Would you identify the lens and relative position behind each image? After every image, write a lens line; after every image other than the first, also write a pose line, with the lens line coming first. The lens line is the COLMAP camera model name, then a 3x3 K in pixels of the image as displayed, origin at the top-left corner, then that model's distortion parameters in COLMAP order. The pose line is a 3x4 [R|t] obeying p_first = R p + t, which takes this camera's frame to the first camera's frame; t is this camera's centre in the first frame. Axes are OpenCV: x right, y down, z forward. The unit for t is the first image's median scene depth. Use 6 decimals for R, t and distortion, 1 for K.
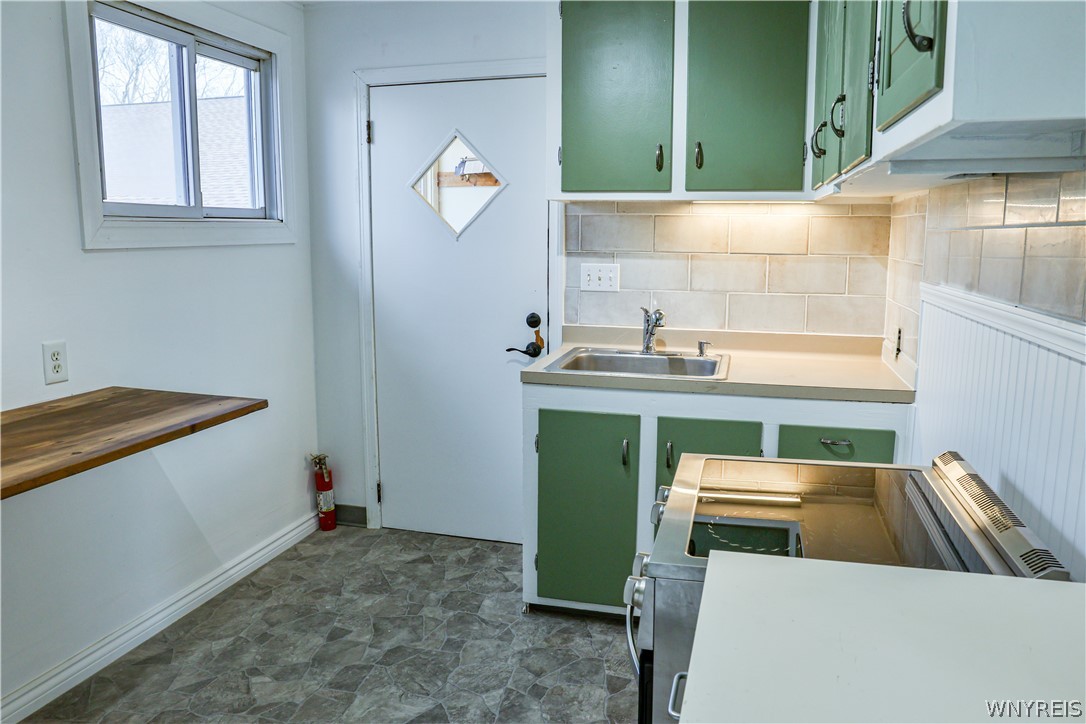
lens RADIAL K [[786.8, 0, 543.0], [0, 786.8, 362.0], [0, 0, 1]] dist [-0.118568, 0.095002]
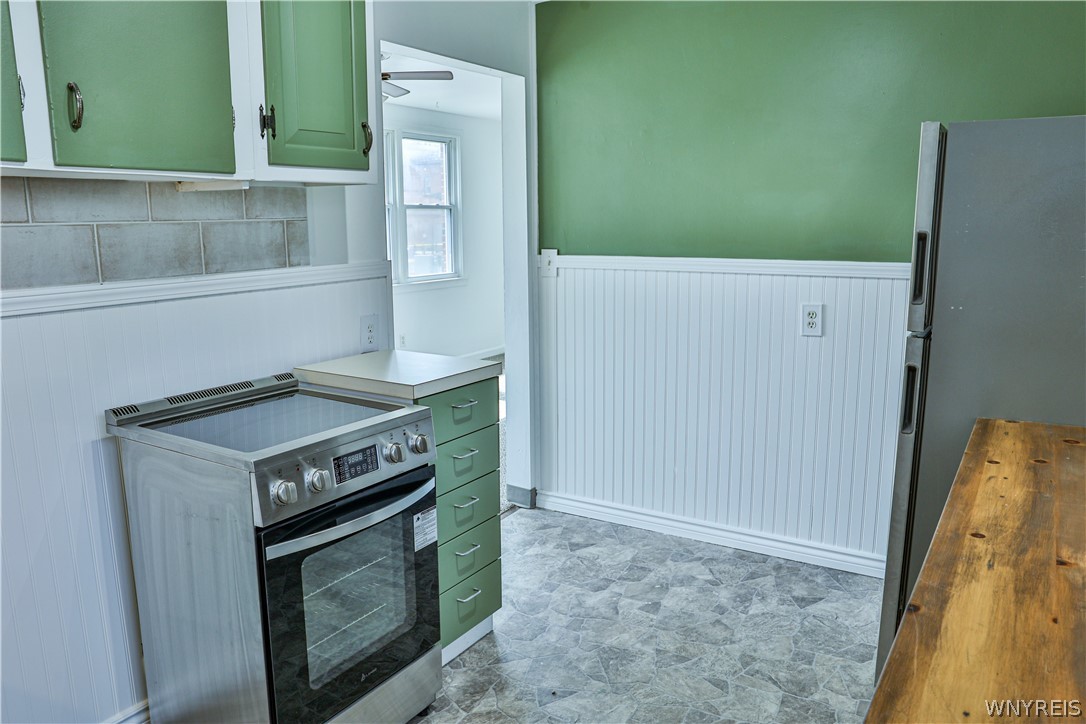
lens RADIAL K [[786.8, 0, 543.0], [0, 786.8, 362.0], [0, 0, 1]] dist [-0.118568, 0.095002]
pose [[-0.958388, -0.045056, 0.281892, -0.409569], [0.051728, 0.943710, 0.326704, -0.321878], [-0.280745, 0.327690, -0.902109, 1.896331]]
